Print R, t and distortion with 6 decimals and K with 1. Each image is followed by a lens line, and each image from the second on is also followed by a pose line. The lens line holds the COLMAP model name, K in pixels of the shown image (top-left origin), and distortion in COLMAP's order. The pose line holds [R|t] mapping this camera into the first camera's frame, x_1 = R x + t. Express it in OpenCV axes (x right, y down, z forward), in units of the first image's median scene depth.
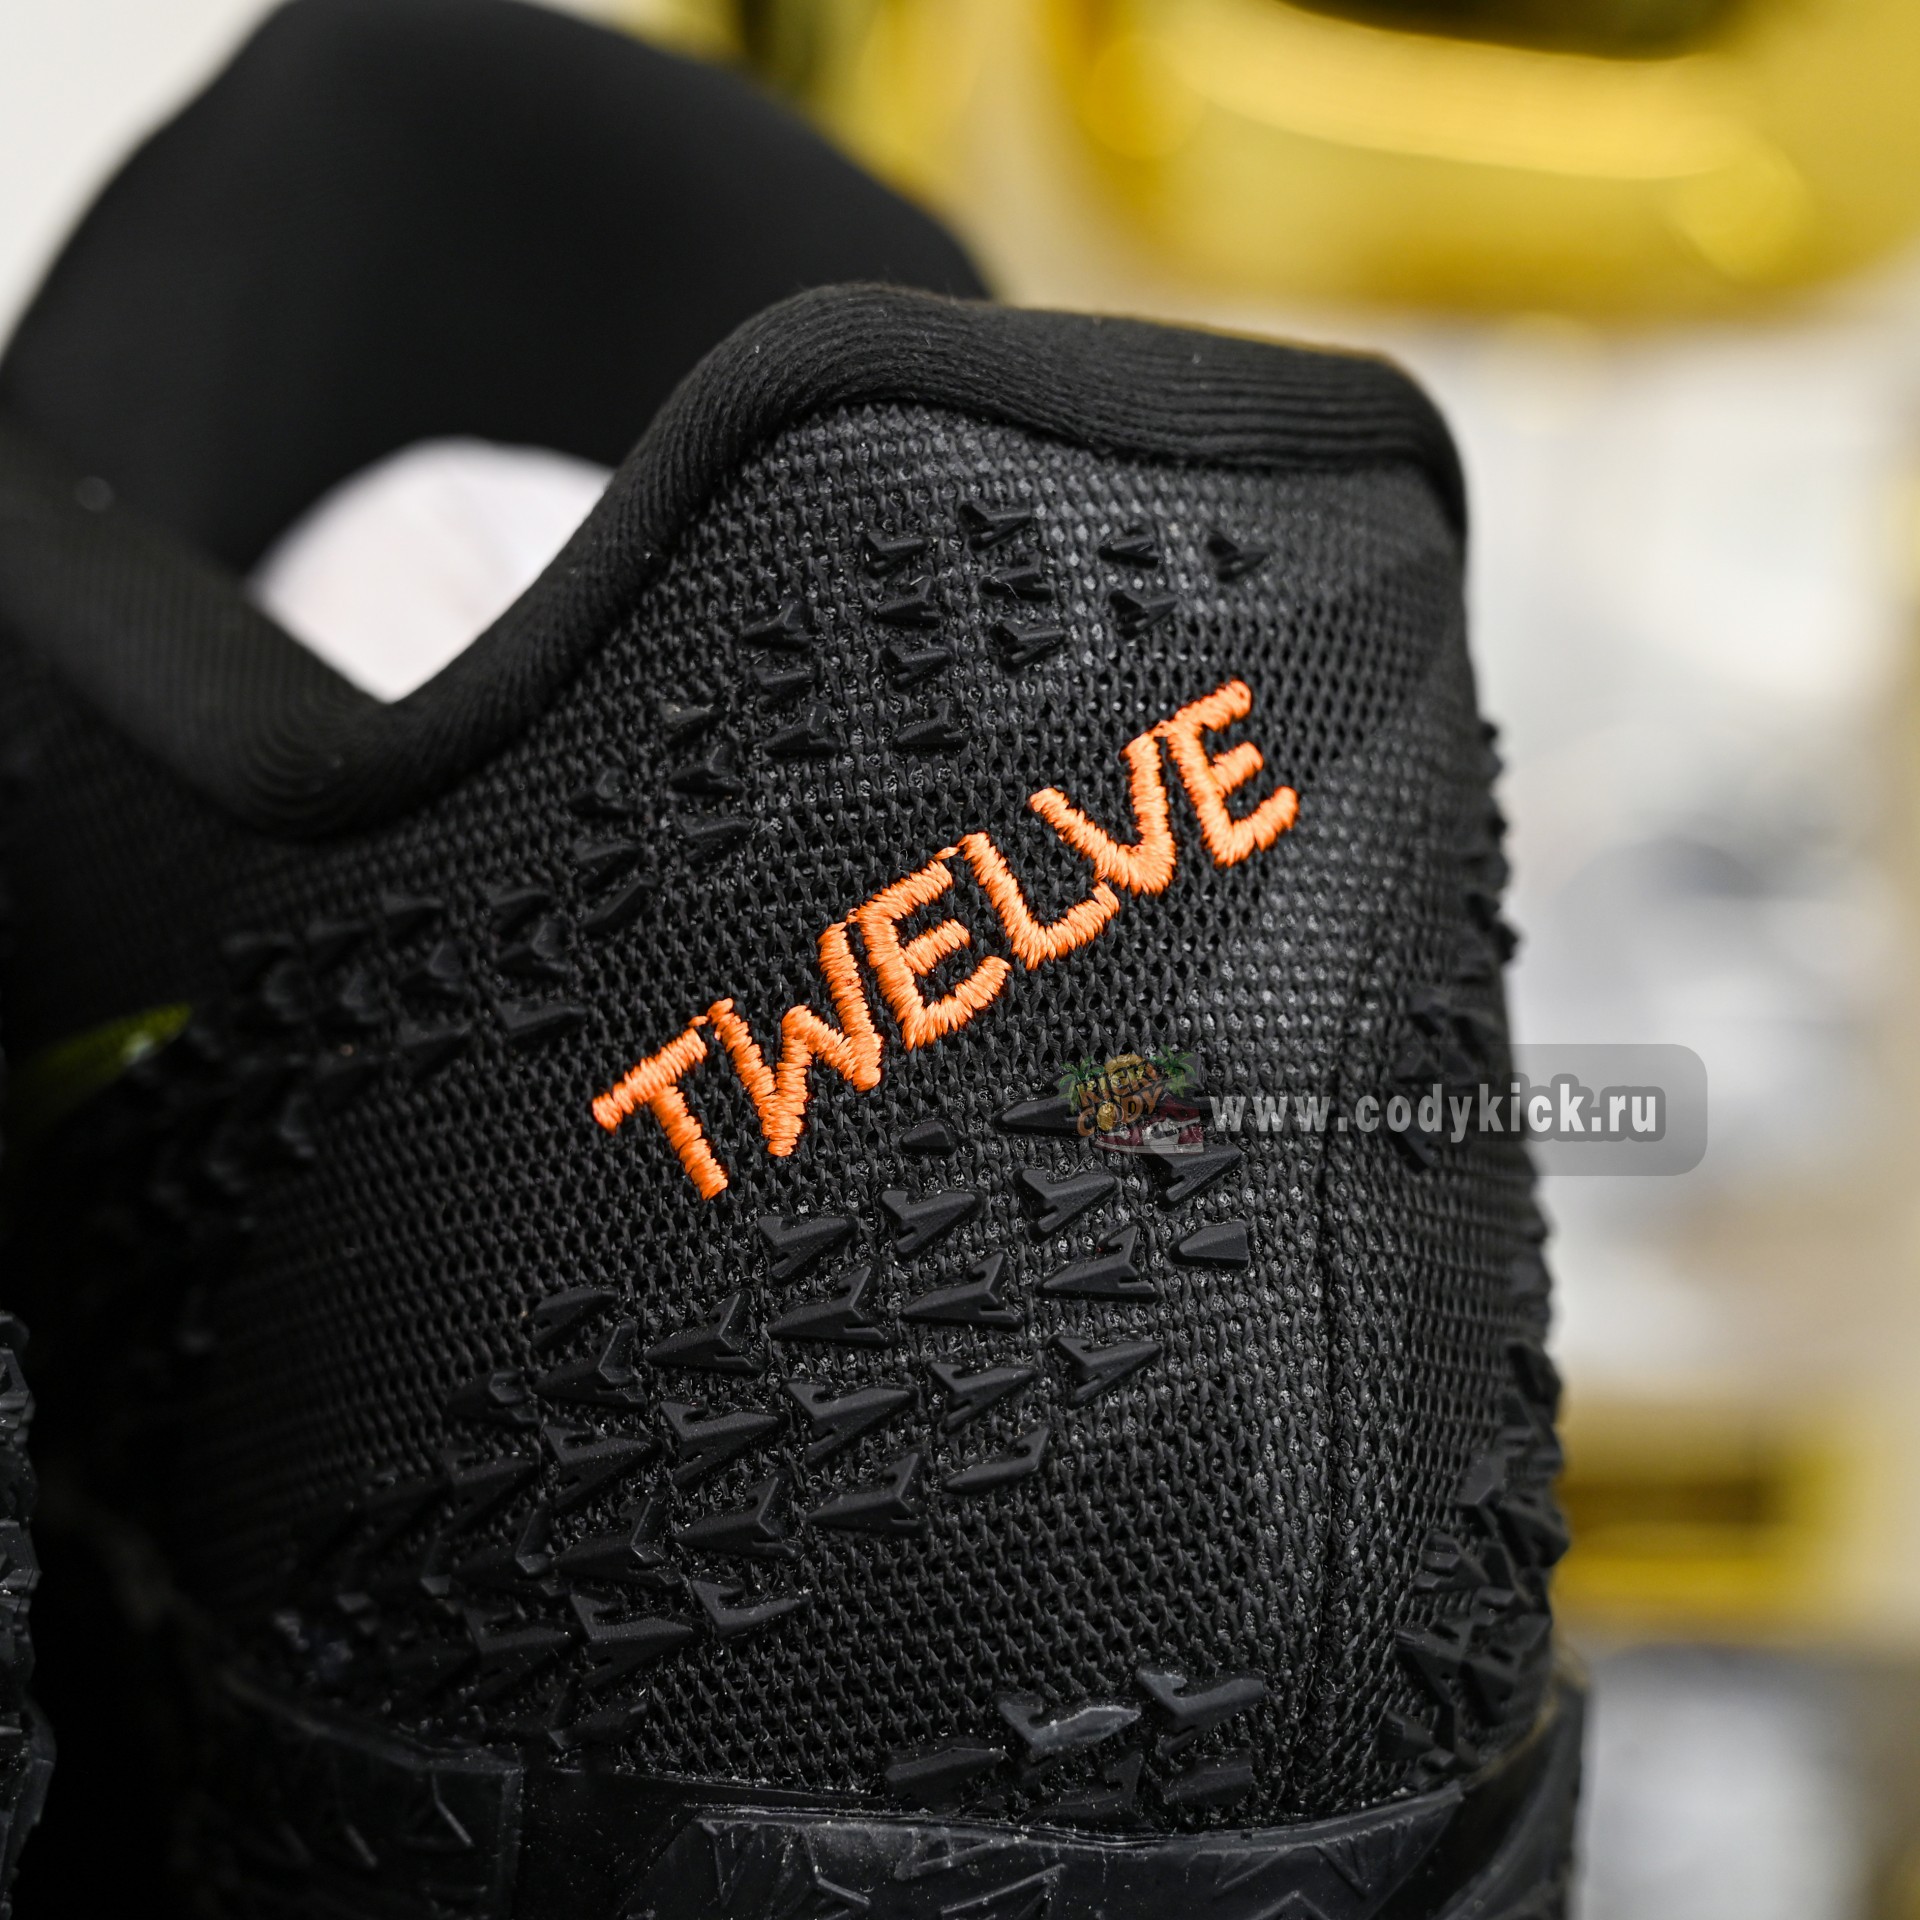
lens RADIAL K [[4170.3, 0, 960.7], [0, 4170.3, 958.1], [0, 0, 1]] dist [0.017417, 0.000000]
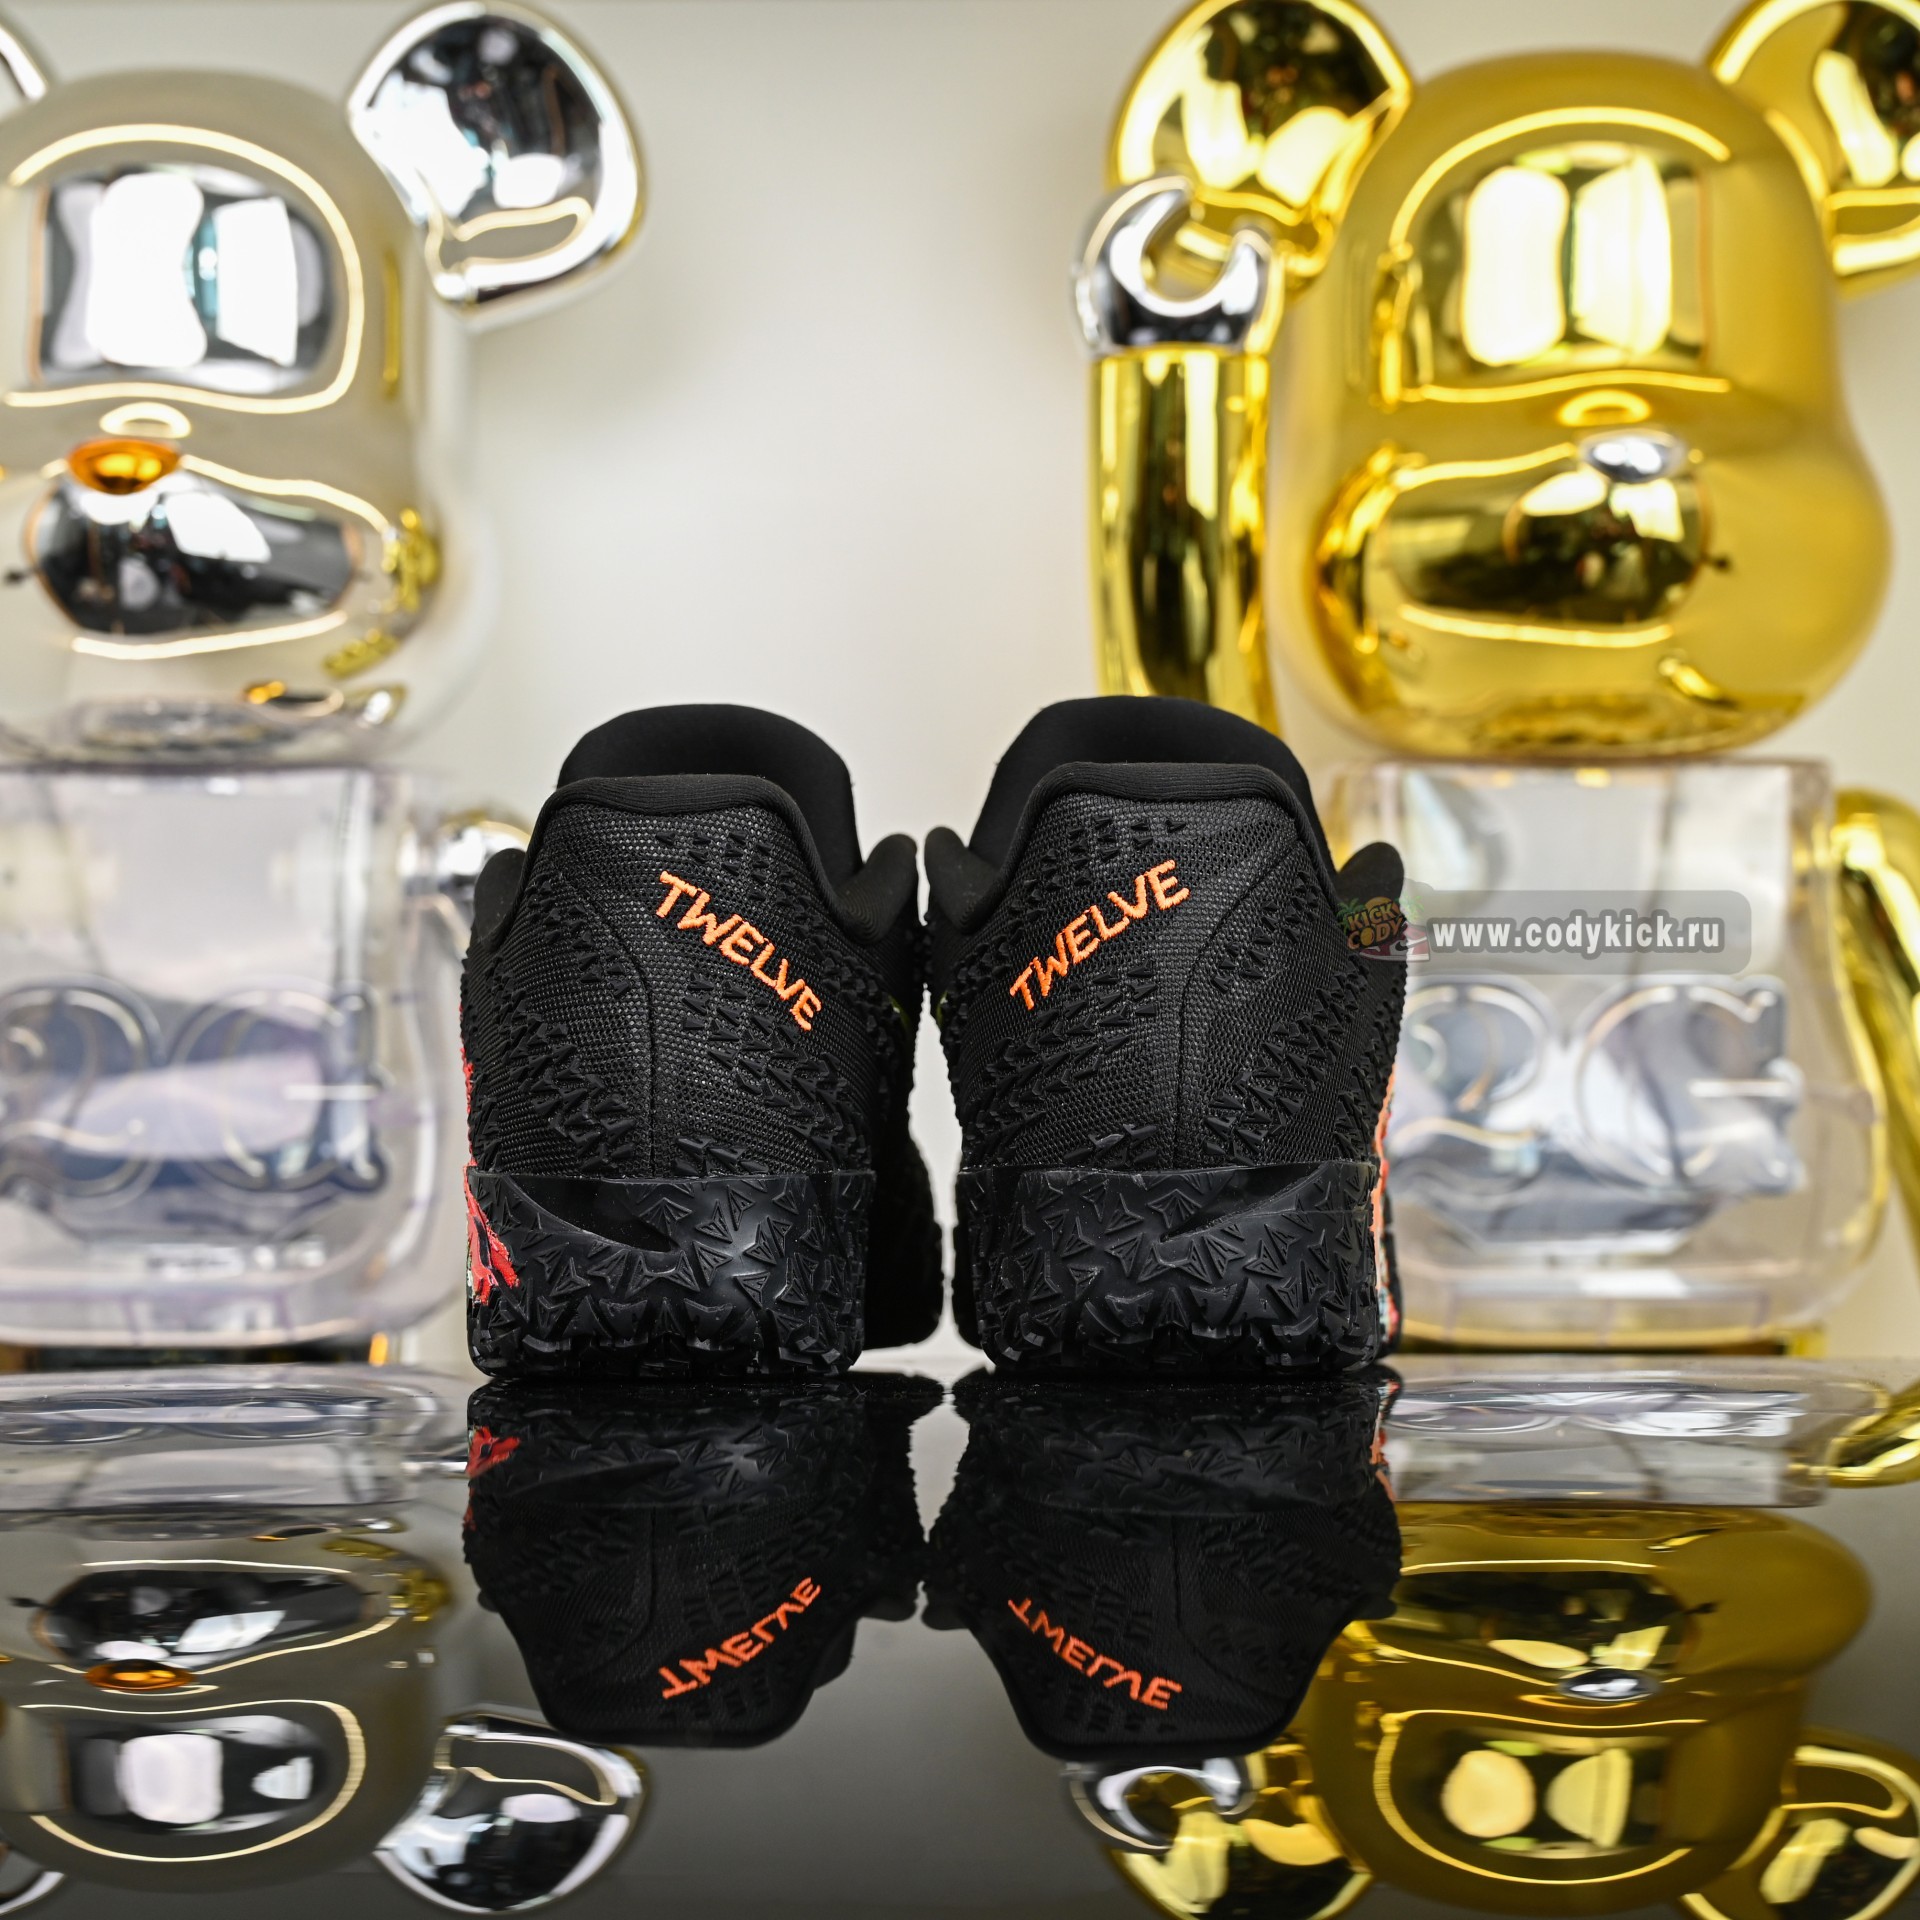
lens RADIAL K [[3180.5, 0, 965.3], [0, 3180.5, 956.3], [0, 0, 1]] dist [-0.077802, 0.000000]
pose [[0.875948, -0.082072, -0.475373, 1.225201], [0.018700, 0.990458, -0.136543, 0.391989], [0.482043, 0.110715, 0.869124, -1.467718]]
